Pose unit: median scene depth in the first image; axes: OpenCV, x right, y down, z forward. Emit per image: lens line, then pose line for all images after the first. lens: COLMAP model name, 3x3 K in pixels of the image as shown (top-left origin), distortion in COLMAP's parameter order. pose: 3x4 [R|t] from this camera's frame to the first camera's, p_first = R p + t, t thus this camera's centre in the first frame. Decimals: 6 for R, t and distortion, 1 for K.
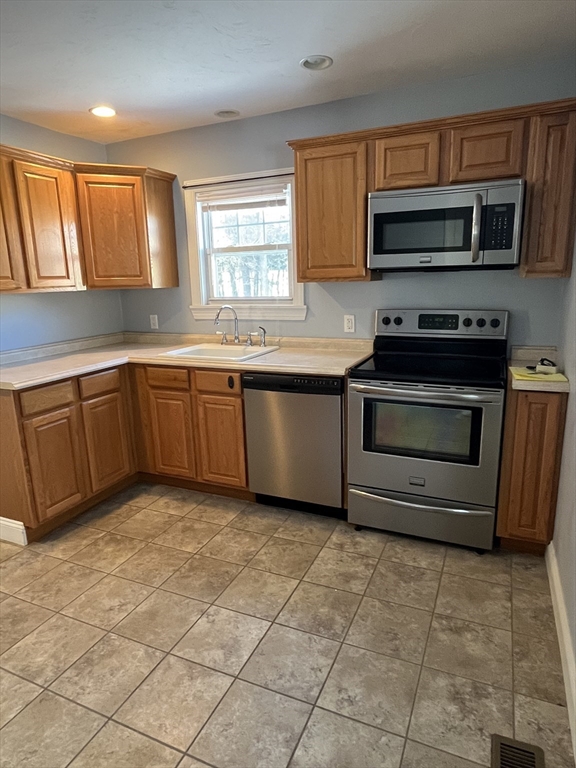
lens RADIAL K [[473.2, 0, 288.0], [0, 473.2, 384.0], [0, 0, 1]] dist [-0.000333, -0.002302]
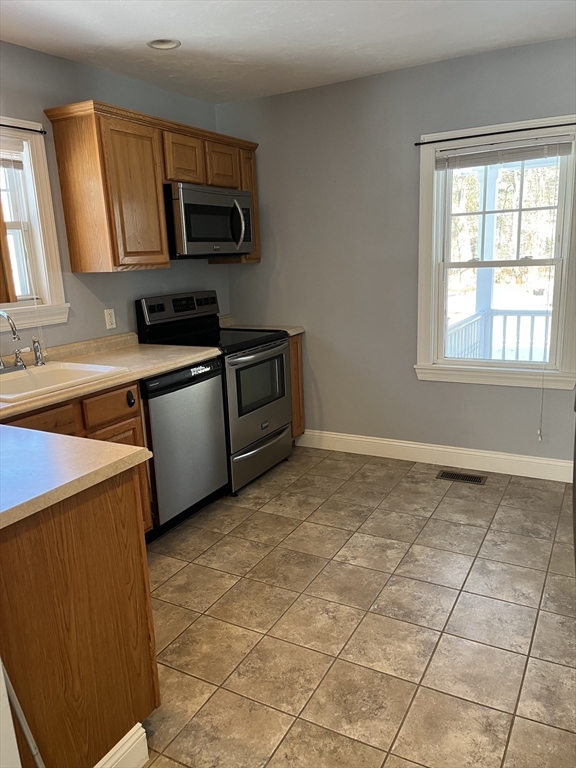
lens RADIAL K [[583.6, 0, 289.2], [0, 583.6, 392.4], [0, 0, 1]] dist [0.054795, -0.002303]
pose [[0.080645, -0.214350, 0.973422, -1.225408], [0.260047, 0.947305, 0.187054, -0.149514], [-0.962222, 0.238051, 0.132137, 0.729433]]
